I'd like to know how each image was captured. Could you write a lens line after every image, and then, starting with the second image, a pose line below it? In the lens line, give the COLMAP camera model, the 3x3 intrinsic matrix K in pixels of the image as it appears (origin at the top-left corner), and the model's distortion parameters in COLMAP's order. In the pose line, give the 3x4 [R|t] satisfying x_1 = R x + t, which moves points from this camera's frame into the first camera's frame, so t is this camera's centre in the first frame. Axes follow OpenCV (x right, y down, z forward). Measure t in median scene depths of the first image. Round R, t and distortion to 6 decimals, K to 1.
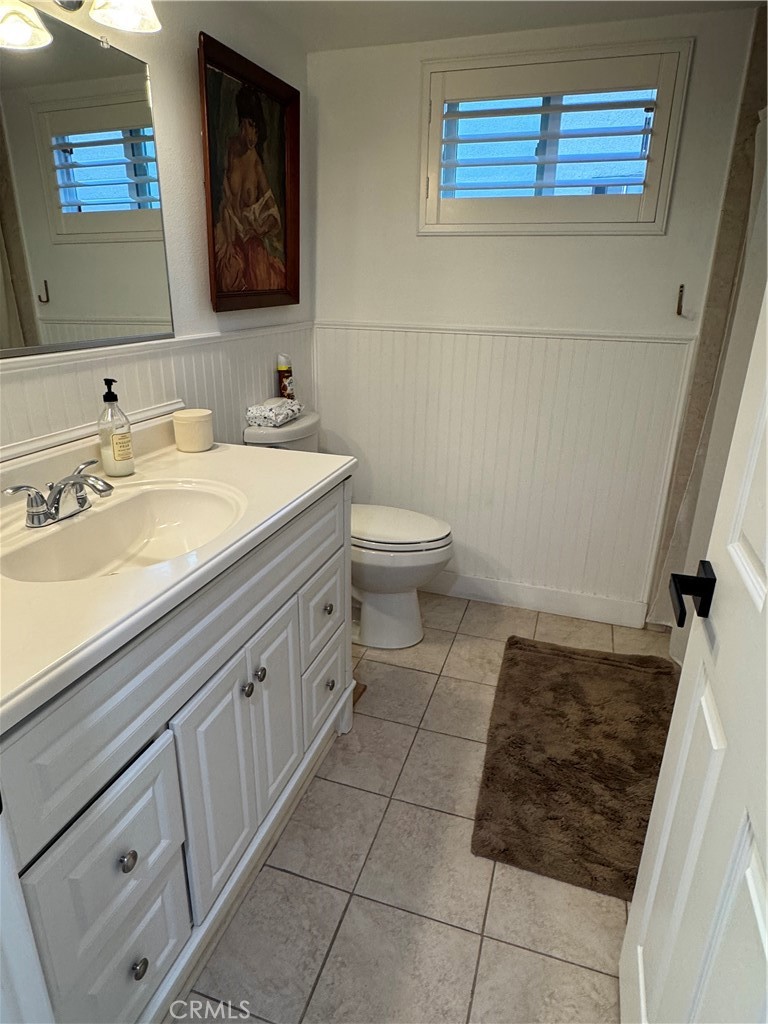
lens RADIAL K [[620.7, 0, 384.0], [0, 620.7, 512.0], [0, 0, 1]] dist [-0.005205, -0.002601]
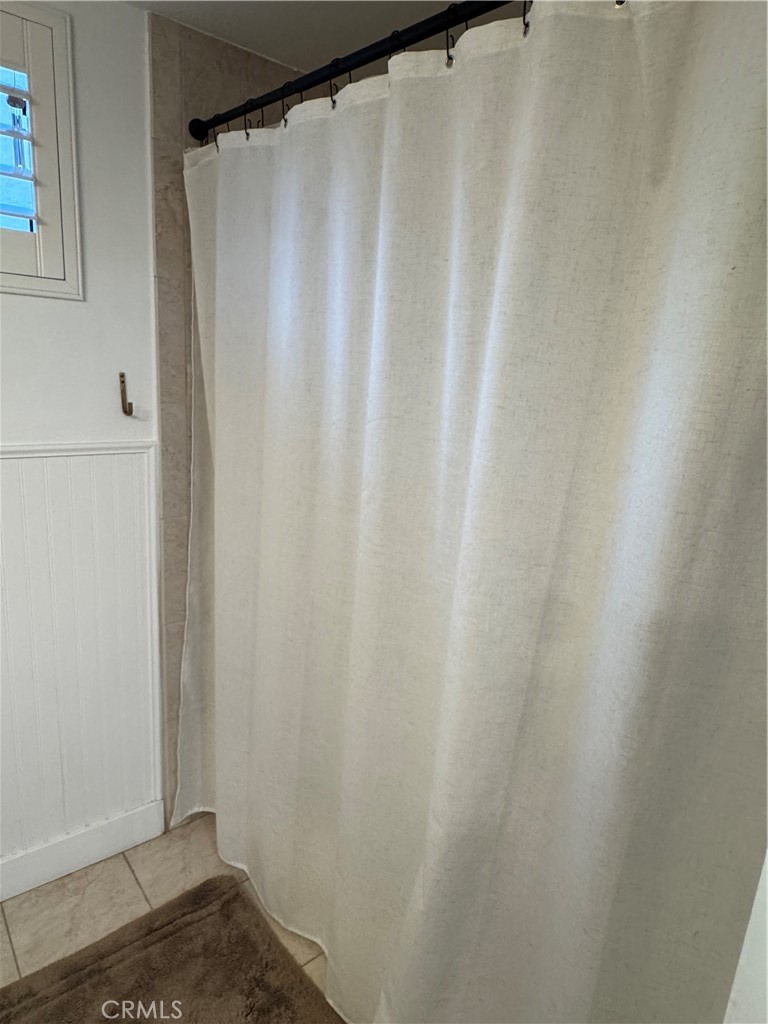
lens RADIAL K [[620.7, 0, 384.0], [0, 620.7, 512.0], [0, 0, 1]] dist [-0.005205, -0.002601]
pose [[0.539316, -0.180611, 0.822507, 0.036163], [0.235494, 0.970107, 0.058609, -0.181196], [-0.808505, 0.162087, 0.565727, 0.380125]]
